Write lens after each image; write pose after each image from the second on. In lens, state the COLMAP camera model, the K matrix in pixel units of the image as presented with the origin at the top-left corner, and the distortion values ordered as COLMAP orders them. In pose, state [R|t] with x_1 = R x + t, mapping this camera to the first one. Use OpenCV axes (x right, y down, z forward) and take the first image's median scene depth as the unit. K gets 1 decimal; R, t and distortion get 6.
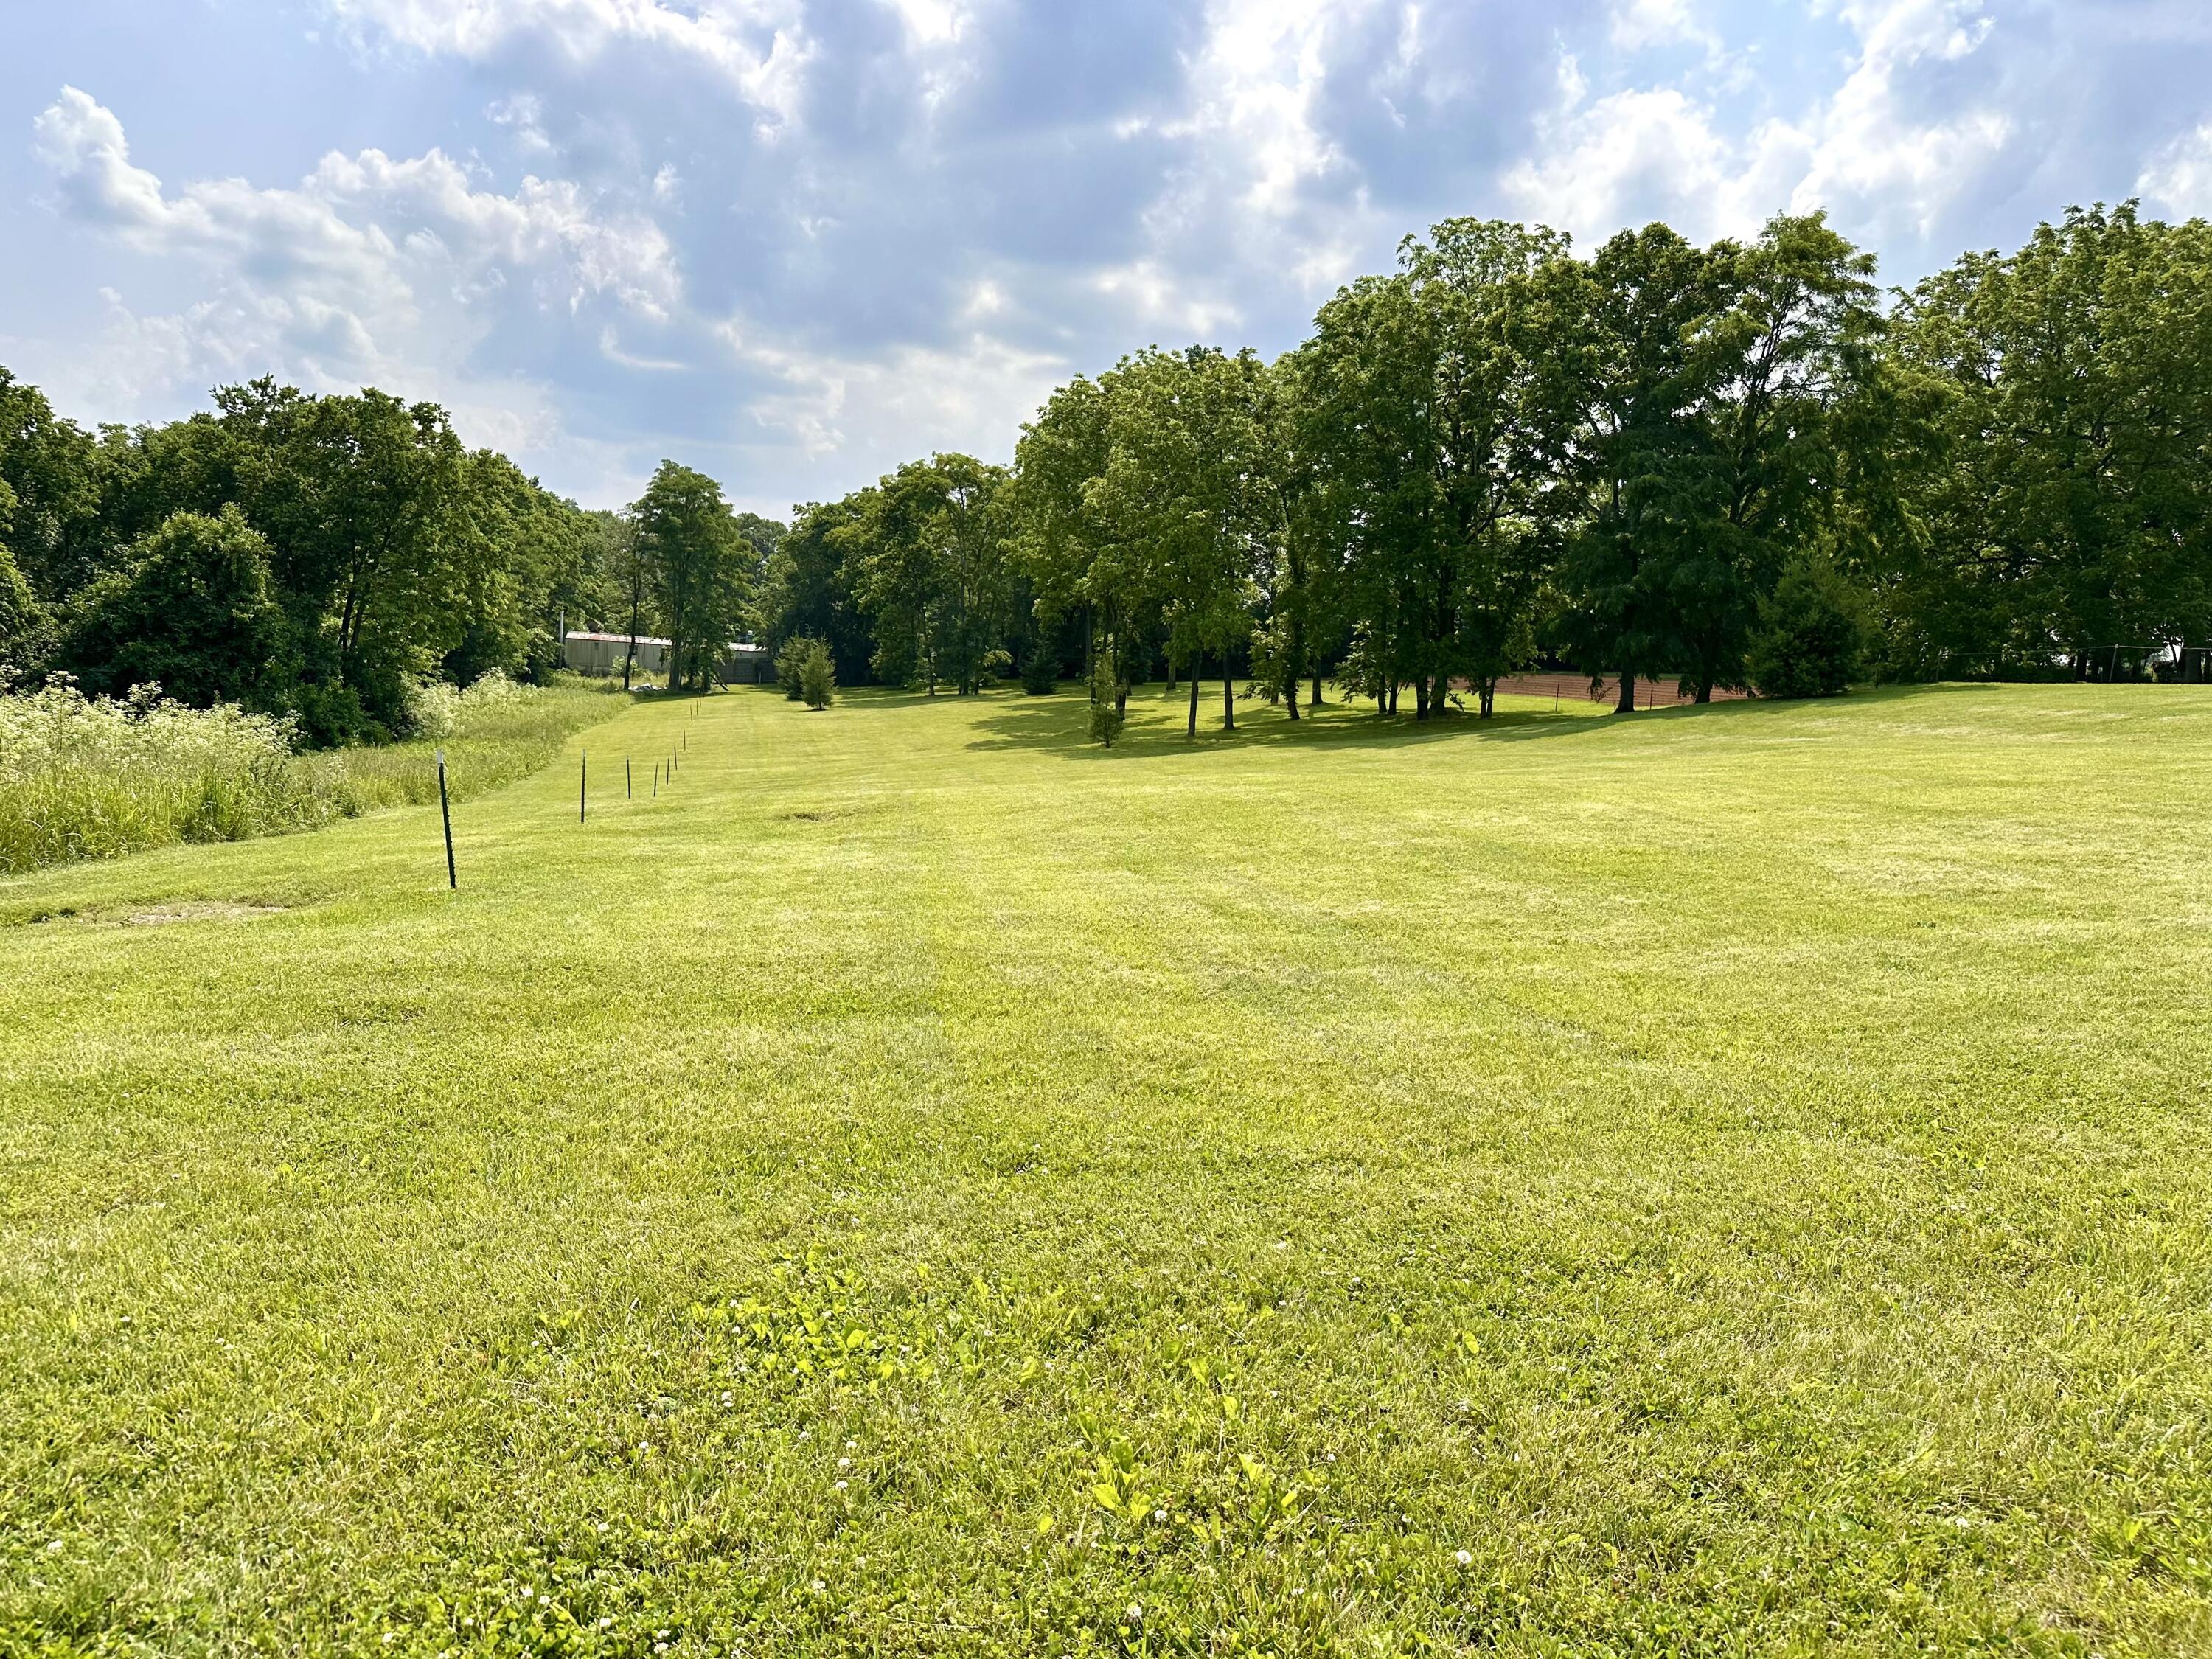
lens RADIAL K [[1731.0, 0, 1106.0], [0, 1731.0, 829.5], [0, 0, 1]] dist [0.047528, -0.070988]
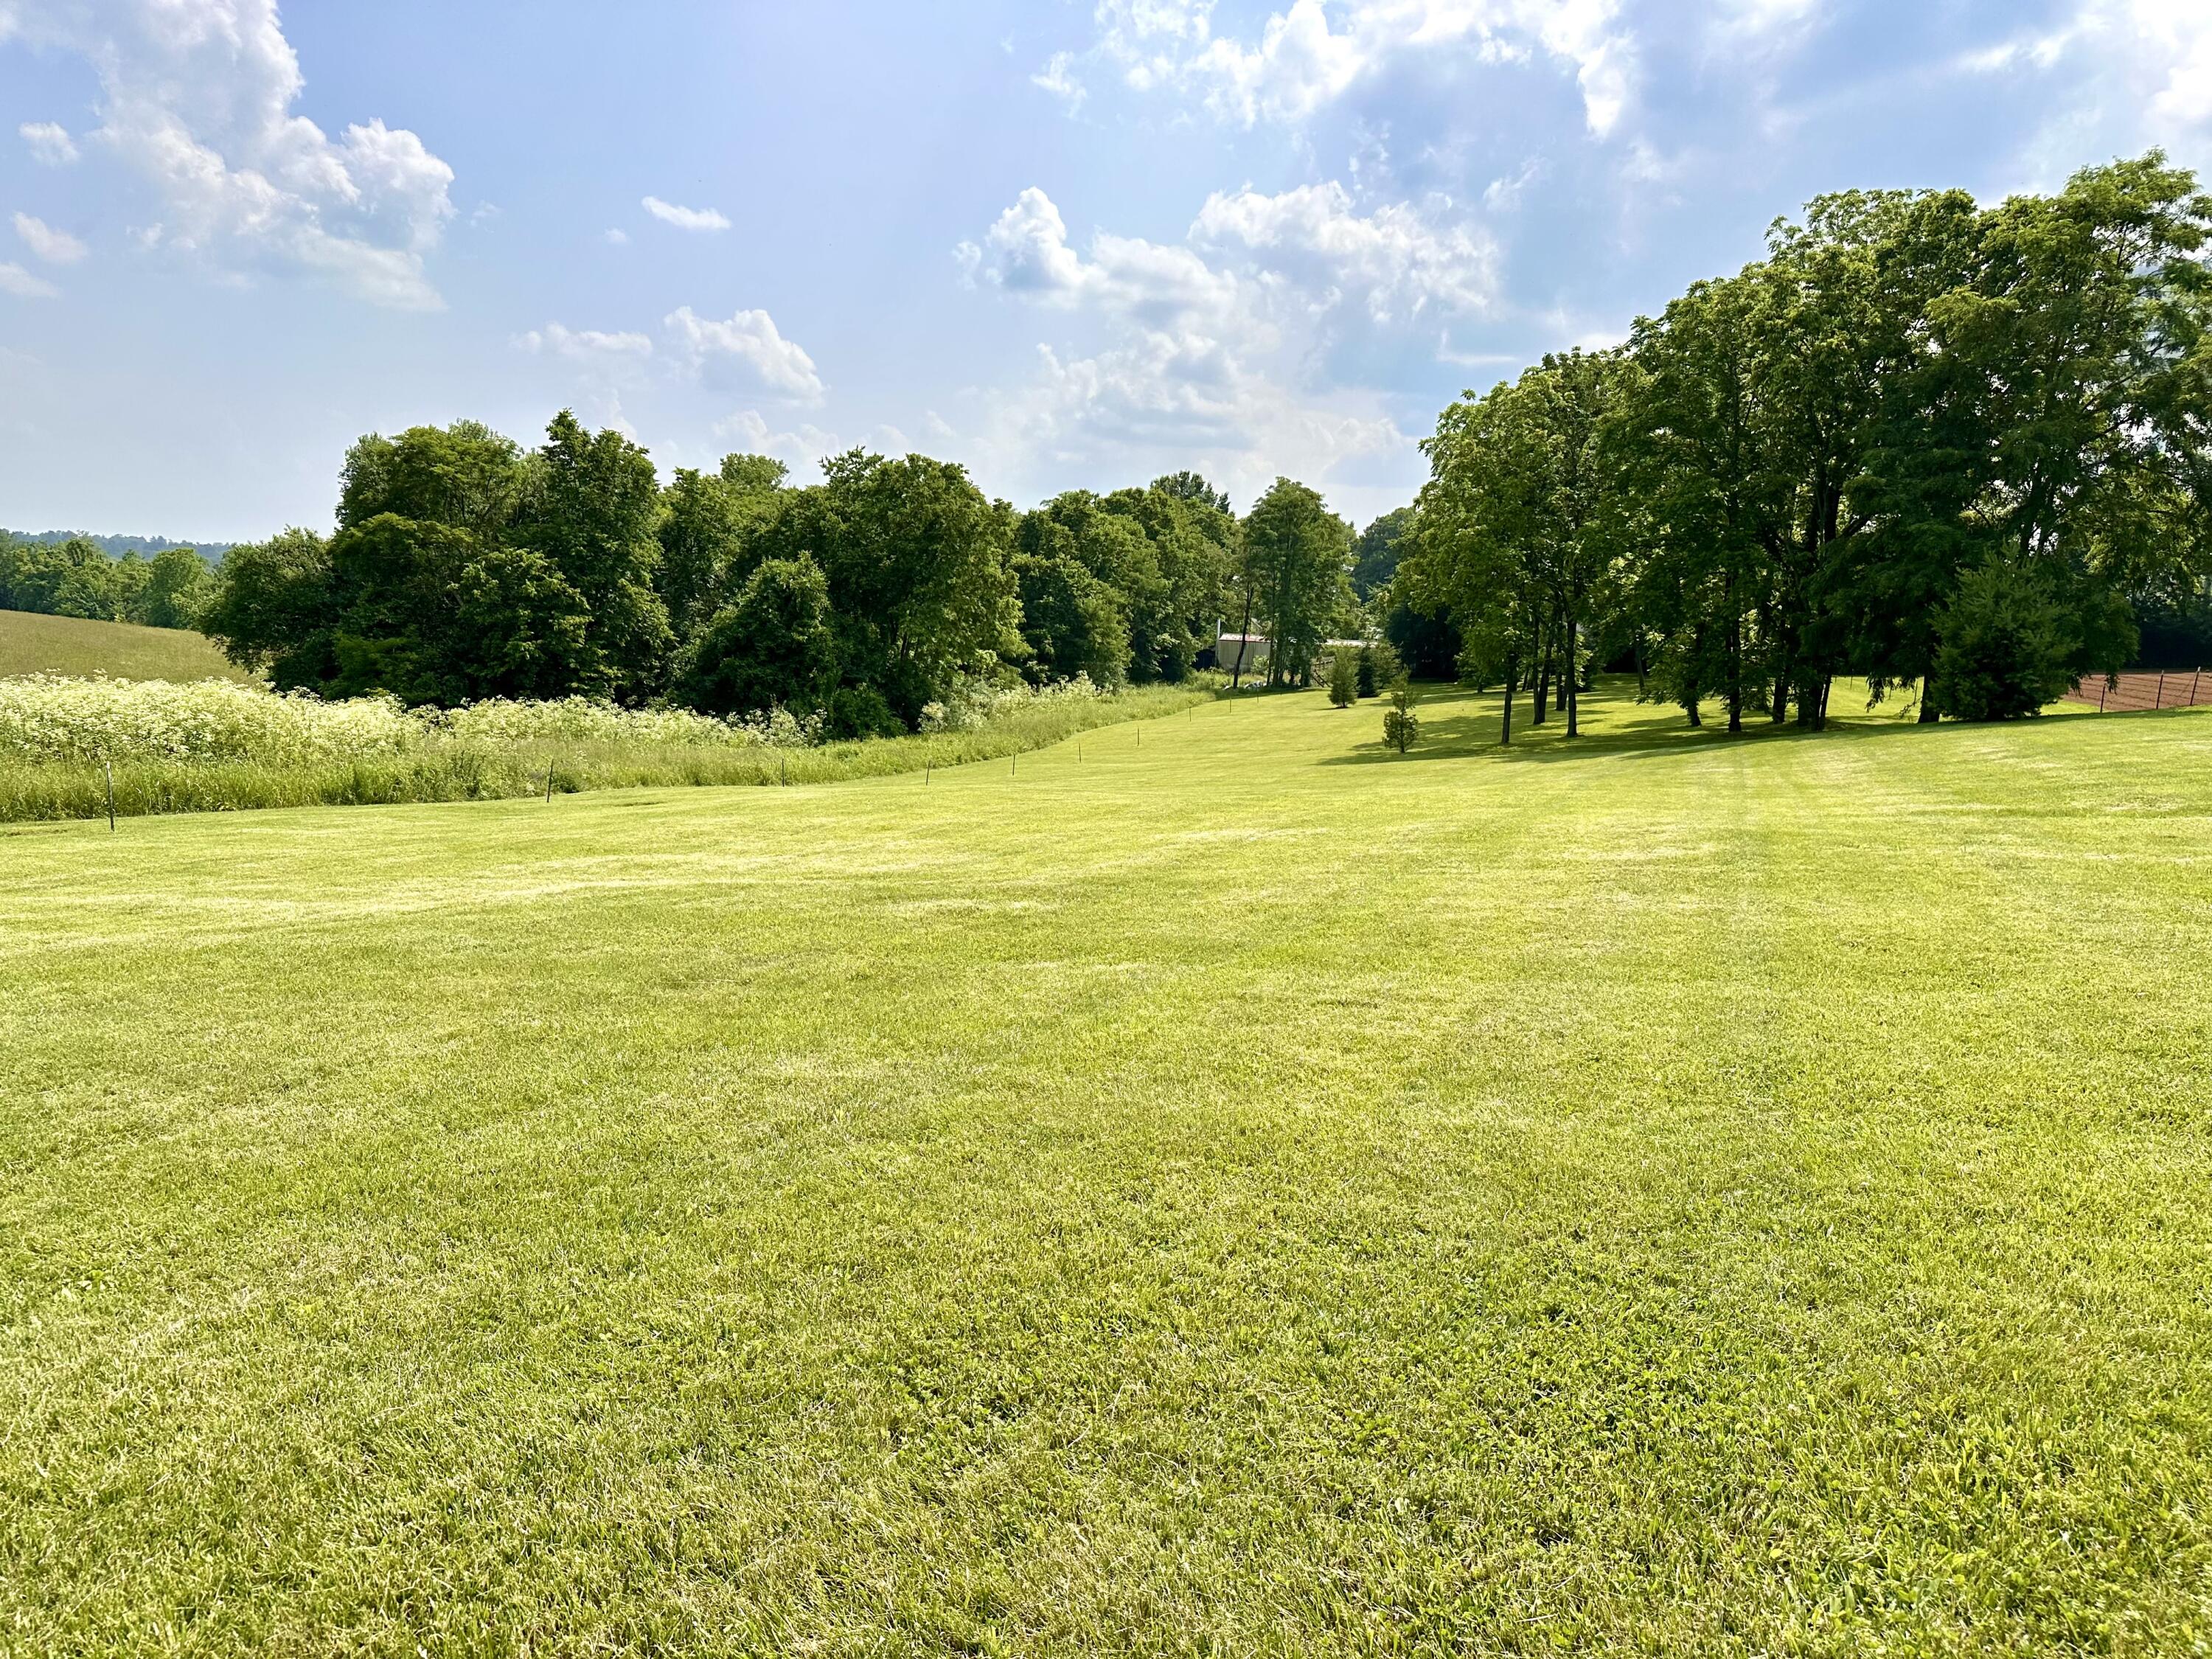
lens RADIAL K [[1731.0, 0, 1106.0], [0, 1731.0, 829.5], [0, 0, 1]] dist [0.047528, -0.070988]
pose [[0.852295, 0.046675, -0.520975, 0.361491], [-0.041160, 0.998907, 0.022157, -0.014553], [0.521440, 0.002559, 0.853284, 0.000490]]
